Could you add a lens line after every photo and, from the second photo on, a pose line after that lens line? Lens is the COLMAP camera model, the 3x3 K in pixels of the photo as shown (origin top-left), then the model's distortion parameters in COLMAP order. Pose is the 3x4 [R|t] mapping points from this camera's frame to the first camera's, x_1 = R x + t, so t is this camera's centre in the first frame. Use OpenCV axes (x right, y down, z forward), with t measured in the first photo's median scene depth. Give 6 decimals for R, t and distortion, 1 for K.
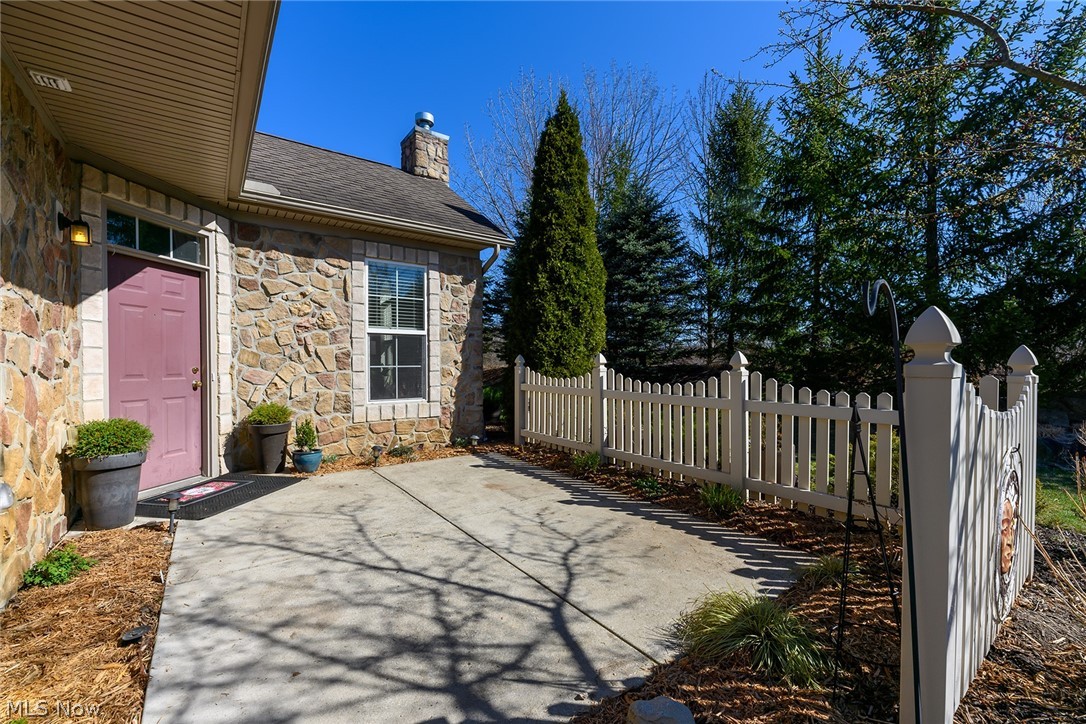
lens RADIAL K [[454.5, 0, 543.3], [0, 454.5, 363.3], [0, 0, 1]] dist [-0.001812, -0.000138]
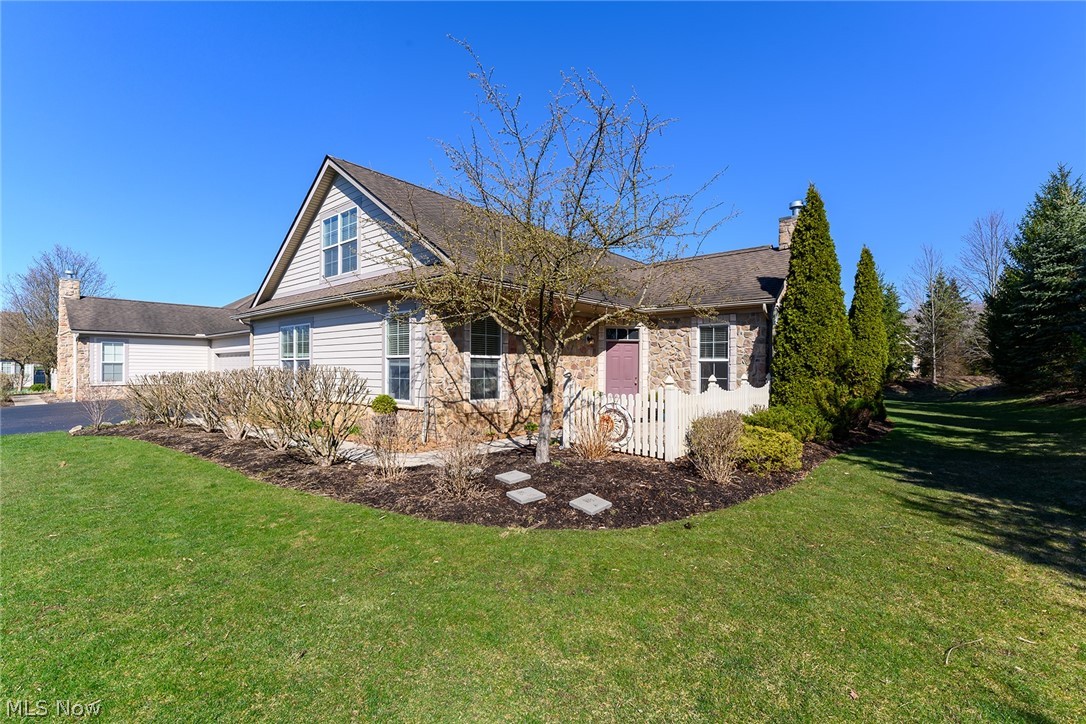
lens RADIAL K [[511.9, 0, 542.0], [0, 511.9, 365.4], [0, 0, 1]] dist [0.000146, -0.000016]
pose [[0.215390, -0.003699, -0.976521, 1.710884], [-0.008805, 0.999945, -0.005730, -0.030774], [0.976488, 0.009832, 0.215345, -0.173729]]
